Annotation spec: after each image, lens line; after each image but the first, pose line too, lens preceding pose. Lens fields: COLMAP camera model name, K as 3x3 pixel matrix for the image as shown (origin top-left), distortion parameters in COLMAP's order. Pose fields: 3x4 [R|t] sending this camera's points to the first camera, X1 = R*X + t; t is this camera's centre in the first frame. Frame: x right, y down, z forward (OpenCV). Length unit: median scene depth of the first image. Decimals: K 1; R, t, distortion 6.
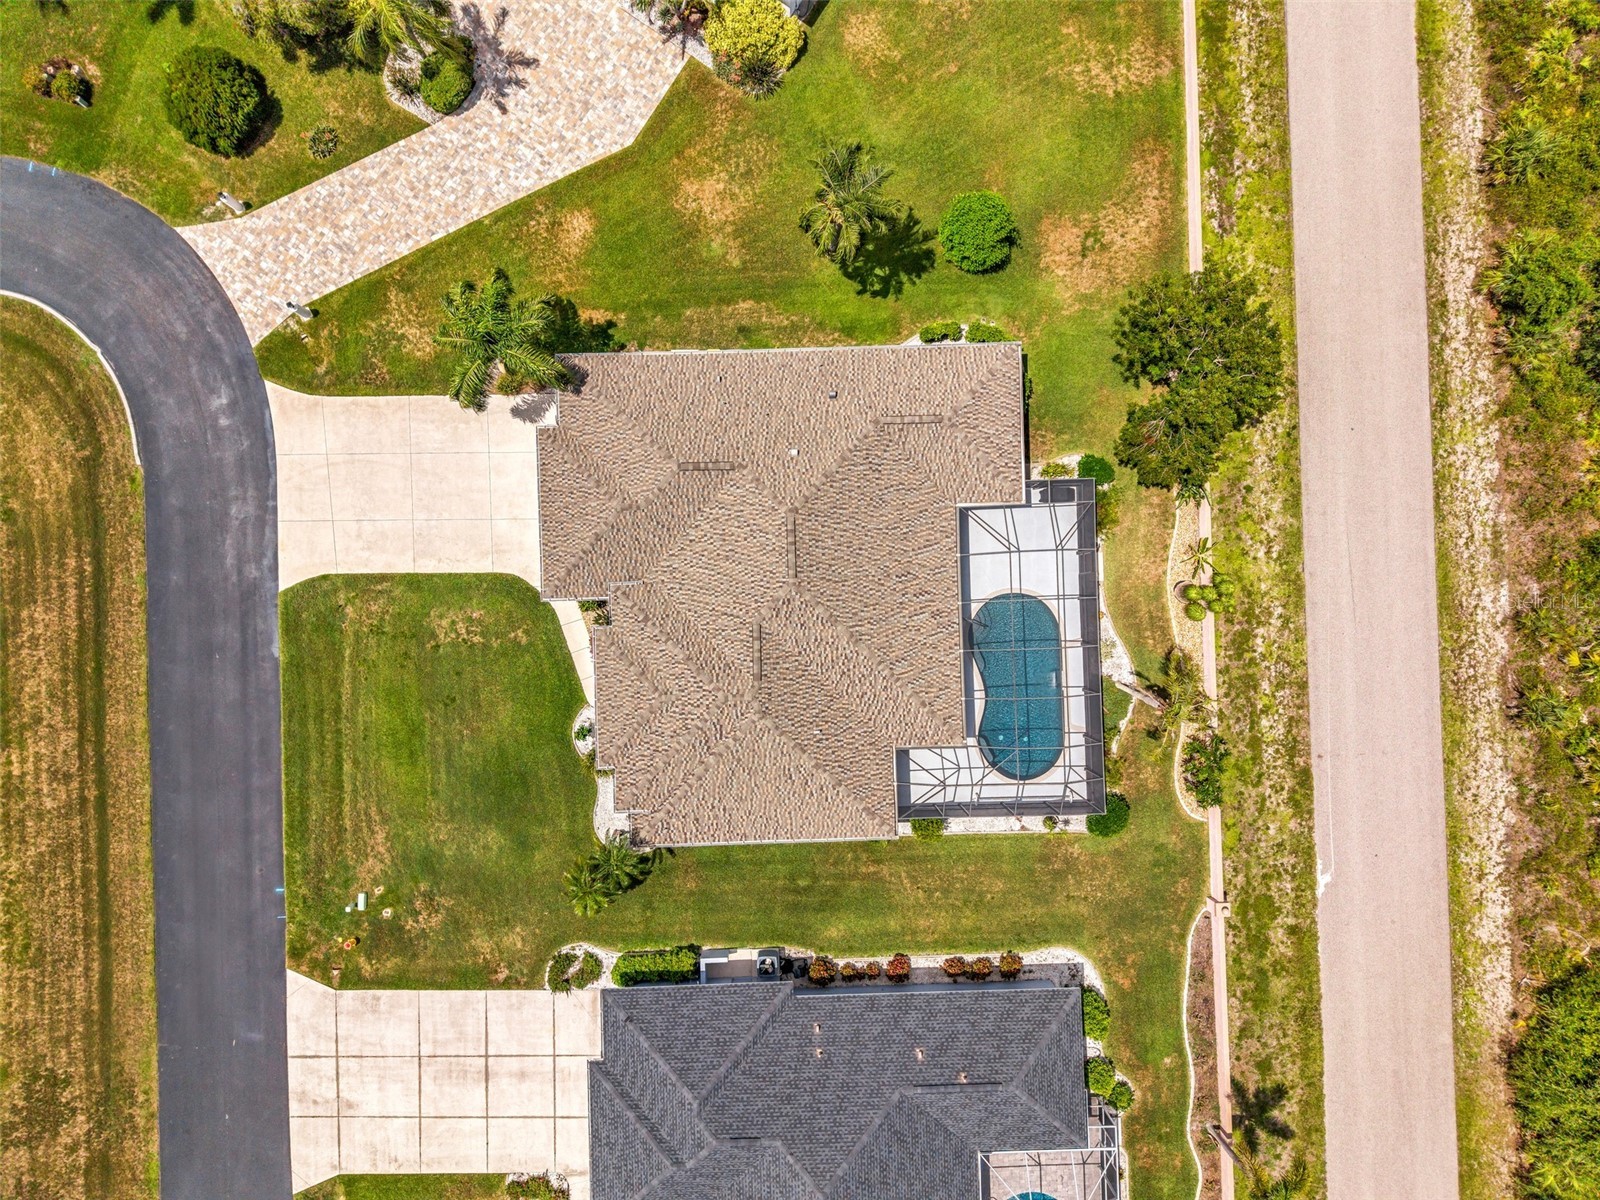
lens RADIAL K [[1070.3, 0, 797.1], [0, 1070.3, 596.7], [0, 0, 1]] dist [0.022514, -0.018480]
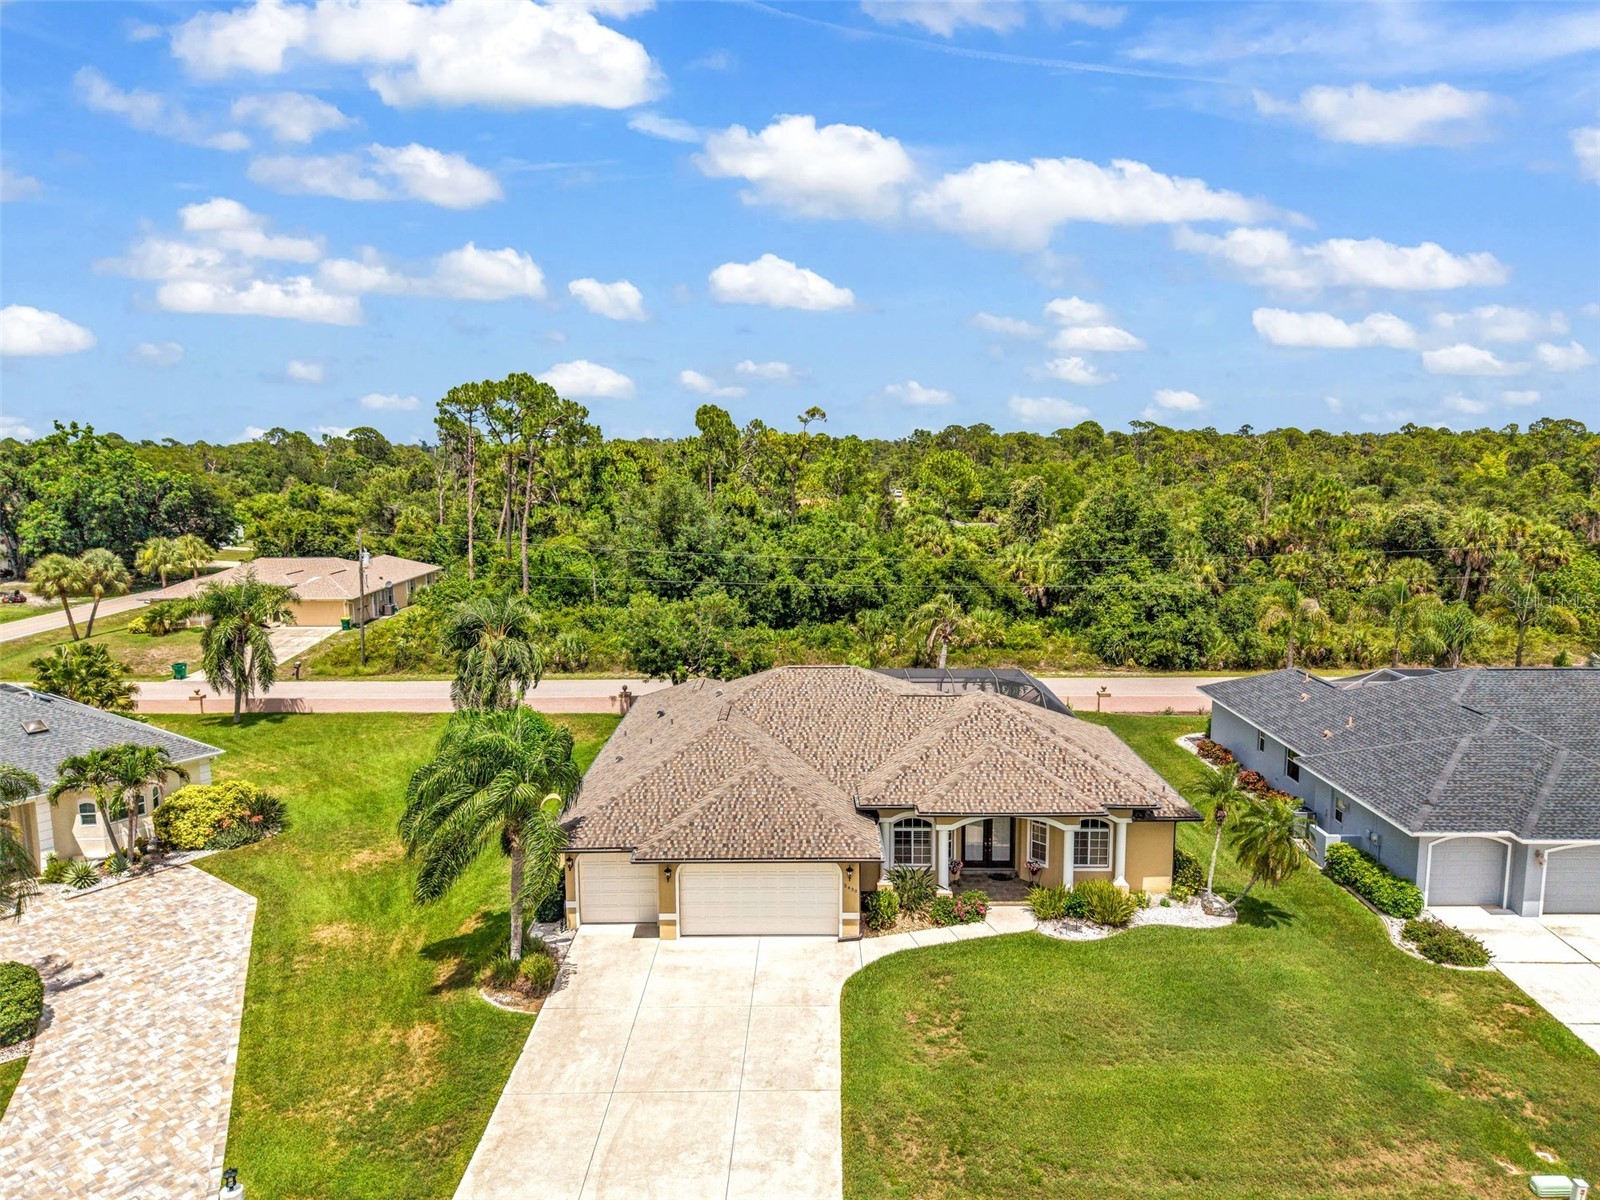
lens RADIAL K [[1070.3, 0, 797.1], [0, 1070.3, 596.7], [0, 0, 1]] dist [0.022514, -0.018480]
pose [[0.037743, -0.147248, 0.988379, -0.841590], [0.999258, 0.013172, -0.036196, -0.027985], [-0.007689, 0.989012, 0.147635, 0.686038]]
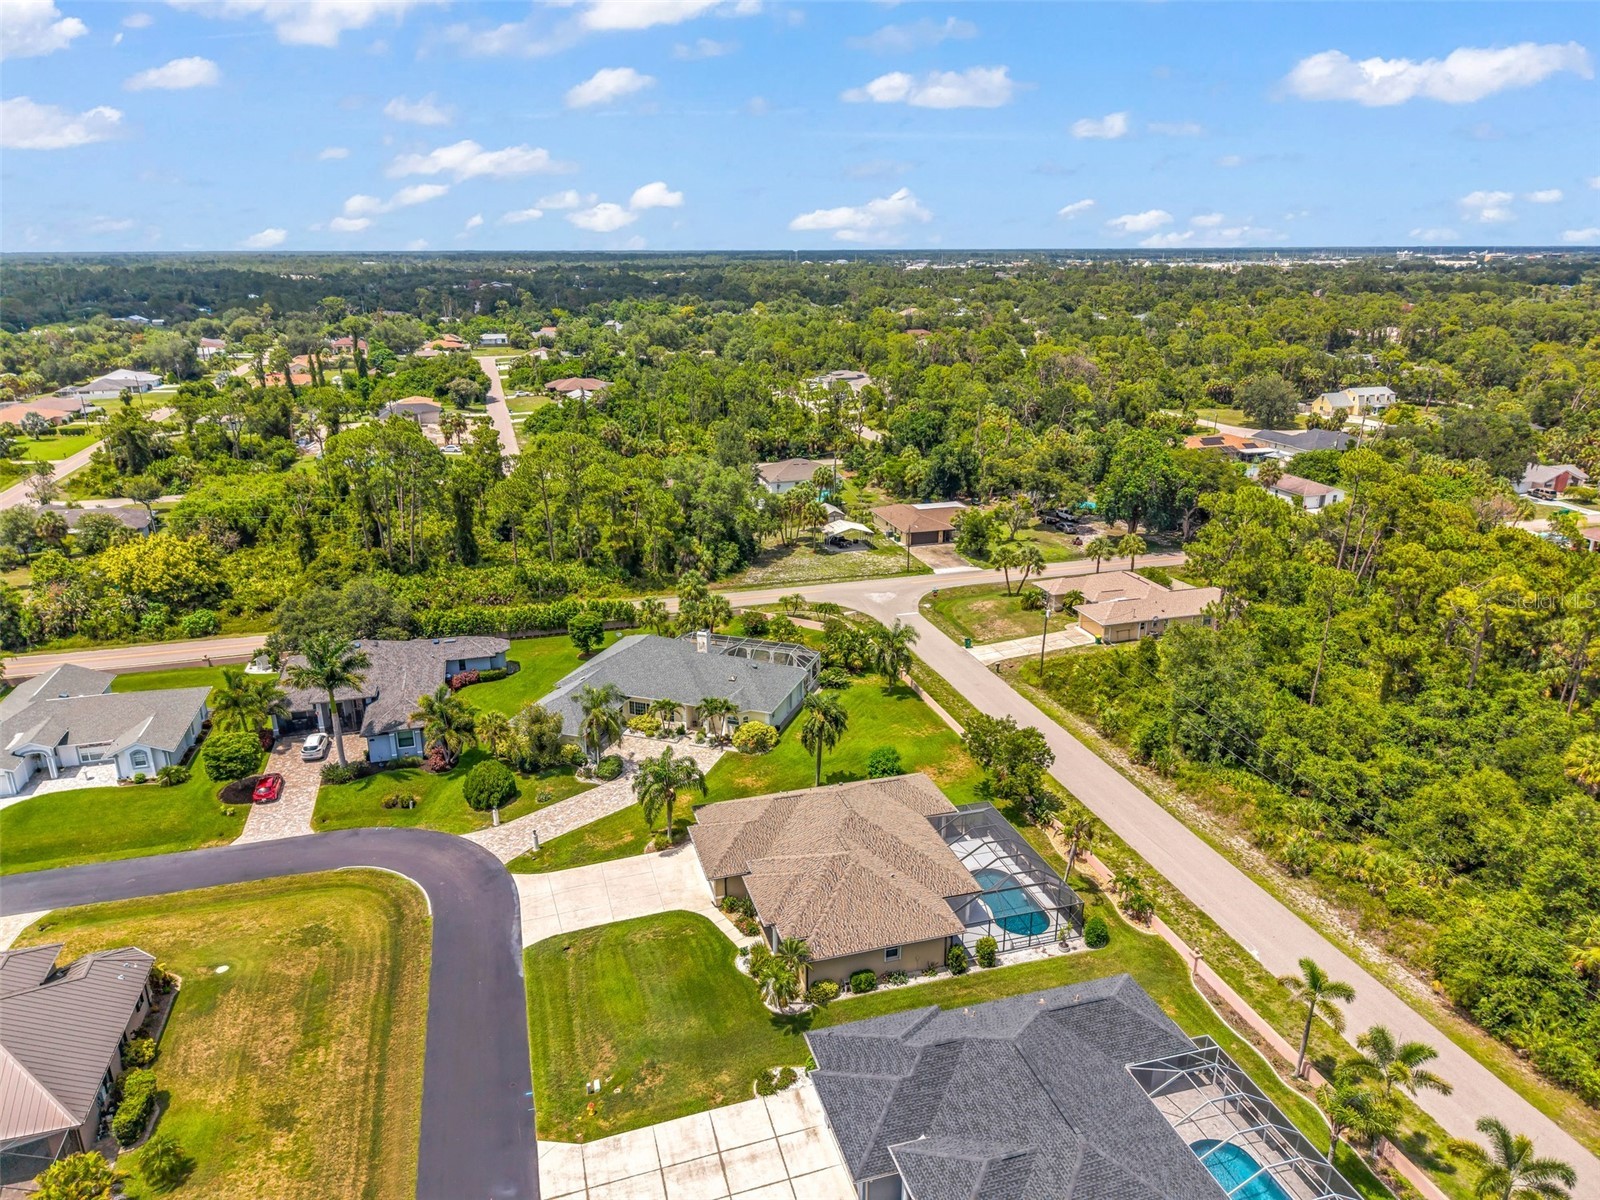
lens RADIAL K [[1069.9, 0, 797.7], [0, 1069.9, 593.3], [0, 0, 1]] dist [0.034372, -0.036724]
pose [[0.967362, -0.086496, 0.238179, -0.429257], [0.253334, 0.308902, -0.916734, 1.319911], [0.005720, 0.947153, 0.320733, 0.055979]]
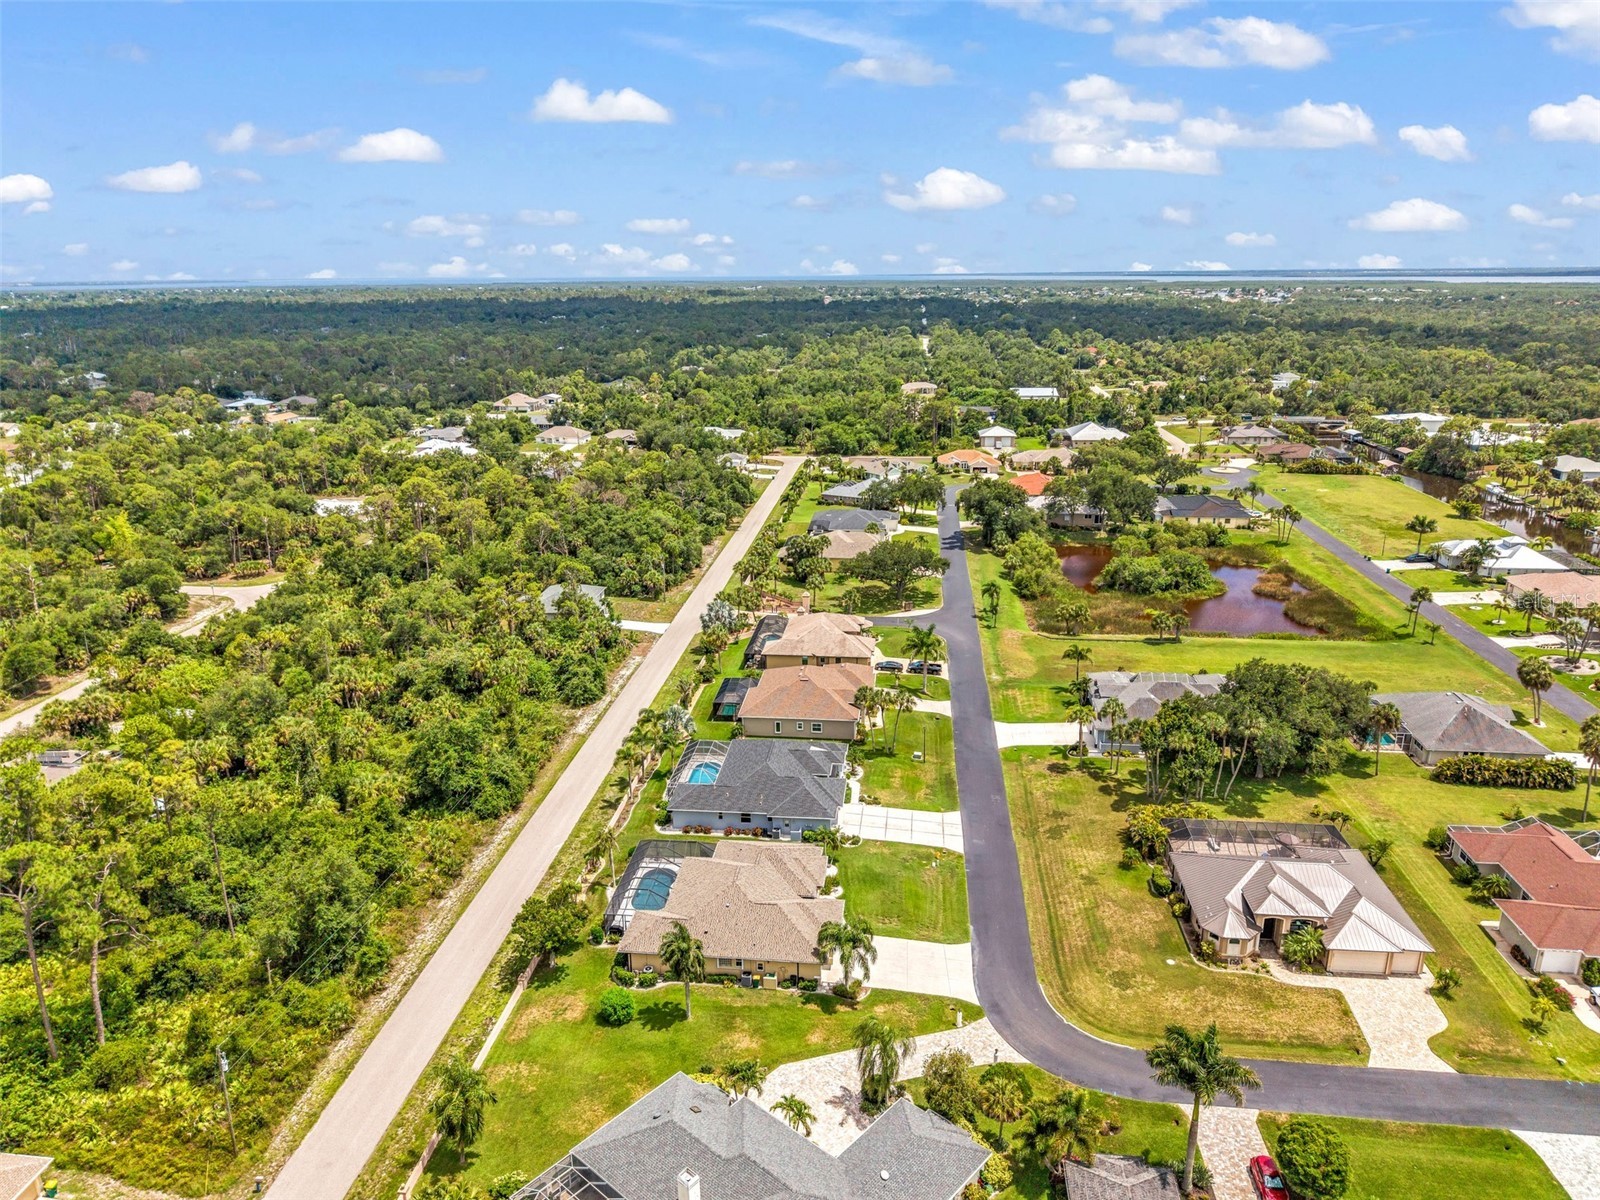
lens RADIAL K [[1069.9, 0, 797.7], [0, 1069.9, 593.3], [0, 0, 1]] dist [0.034372, -0.036724]
pose [[-0.990399, -0.034752, 0.133796, -0.405583], [0.138192, -0.273110, 0.952005, -1.969141], [0.003457, 0.961355, 0.275291, -0.293680]]
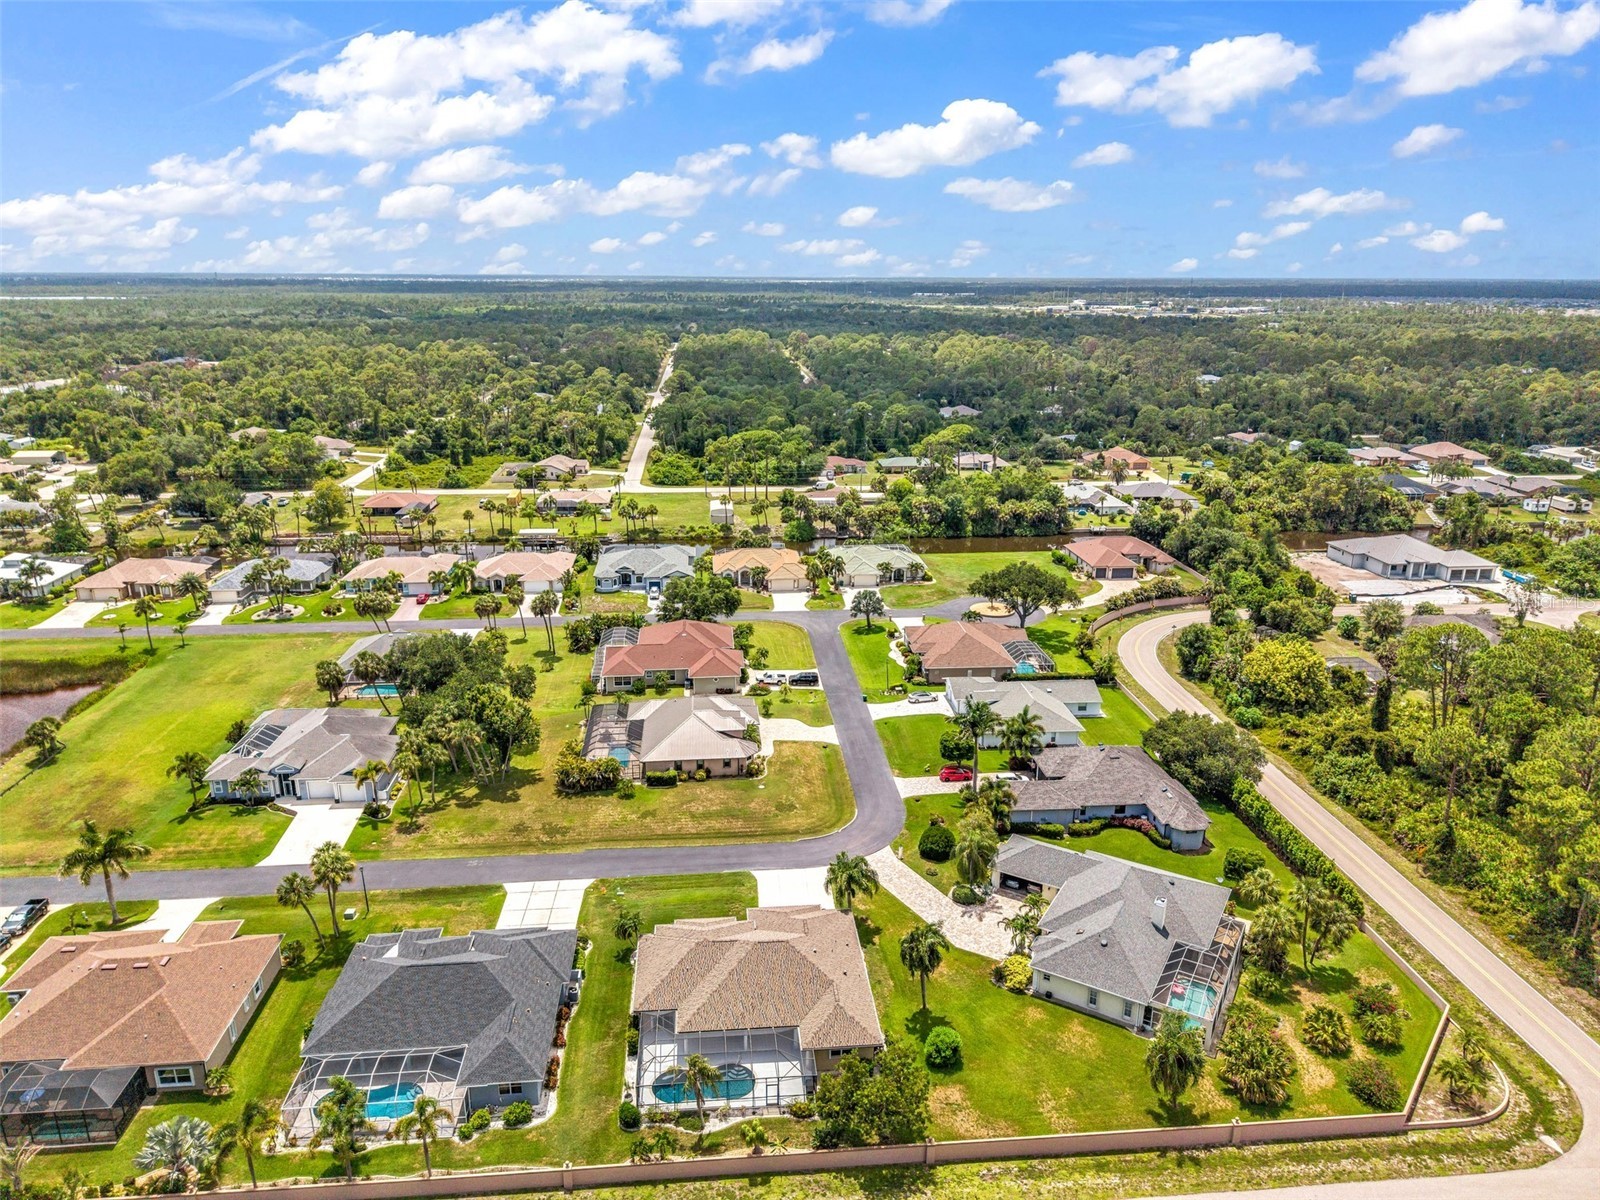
lens RADIAL K [[1069.9, 0, 797.7], [0, 1069.9, 593.3], [0, 0, 1]] dist [0.034372, -0.036724]
pose [[0.060254, 0.281724, -0.957602, 1.727374], [-0.998146, 0.025225, -0.055384, 0.004918], [0.008553, 0.959164, 0.282722, -0.315389]]
